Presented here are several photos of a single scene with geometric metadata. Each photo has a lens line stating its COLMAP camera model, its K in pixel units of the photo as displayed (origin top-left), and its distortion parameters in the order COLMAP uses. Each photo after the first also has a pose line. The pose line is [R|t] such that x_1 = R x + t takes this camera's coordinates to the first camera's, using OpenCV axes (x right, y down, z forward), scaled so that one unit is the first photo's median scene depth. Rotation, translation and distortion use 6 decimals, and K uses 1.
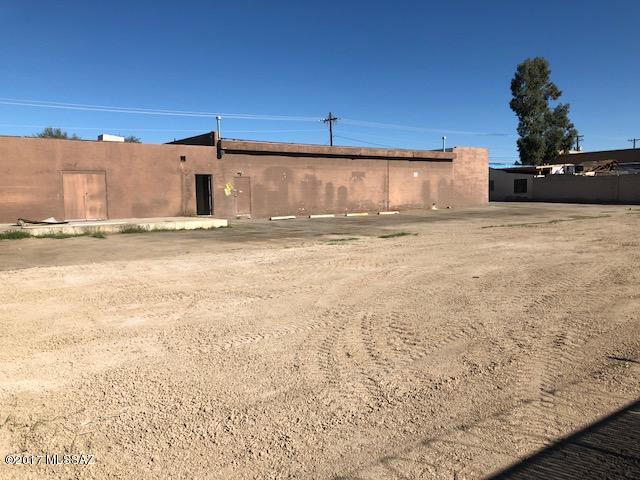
lens RADIAL K [[527.8, 0, 314.5], [0, 527.8, 240.2], [0, 0, 1]] dist [0.026011, -0.025551]
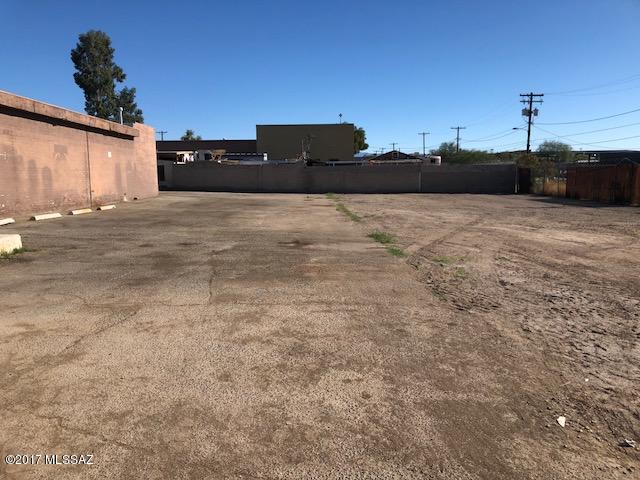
lens RADIAL K [[527.8, 0, 318.5], [0, 527.8, 245.6], [0, 0, 1]] dist [0.026011, -0.025551]
pose [[0.590245, -0.091861, 0.801980, -0.287381], [0.067175, 0.995647, 0.064604, -0.030954], [-0.804424, 0.015741, 0.593847, 0.394938]]
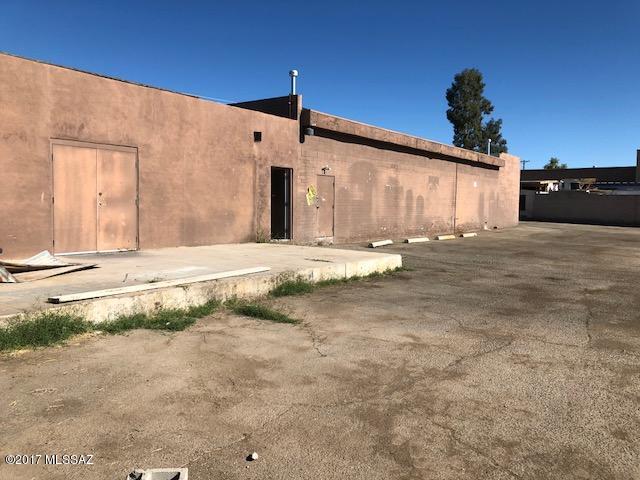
lens RADIAL K [[527.8, 0, 320.9], [0, 527.8, 243.0], [0, 0, 1]] dist [0.026011, -0.025551]
pose [[0.955161, 0.010686, 0.295894, -0.297834], [-0.006973, 0.999883, -0.013602, -0.032135], [-0.296004, 0.010929, 0.955124, 0.398229]]
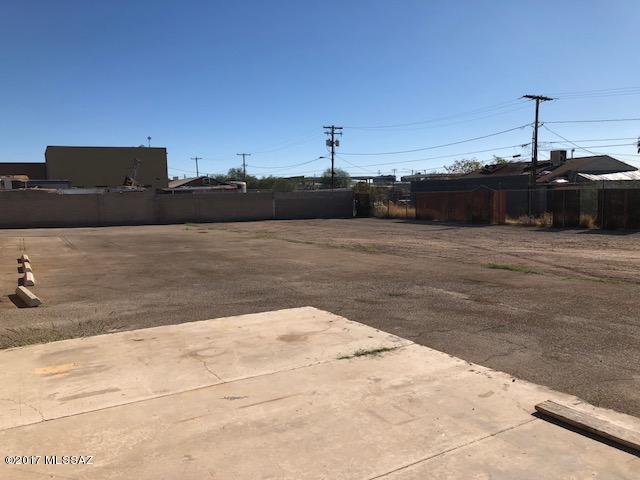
lens RADIAL K [[527.8, 0, 321.4], [0, 527.8, 242.3], [0, 0, 1]] dist [0.026011, -0.025551]
pose [[0.116916, -0.073743, 0.990400, -0.361693], [0.109262, 0.992141, 0.060974, -0.068498], [-0.987113, 0.101084, 0.124055, 0.678277]]
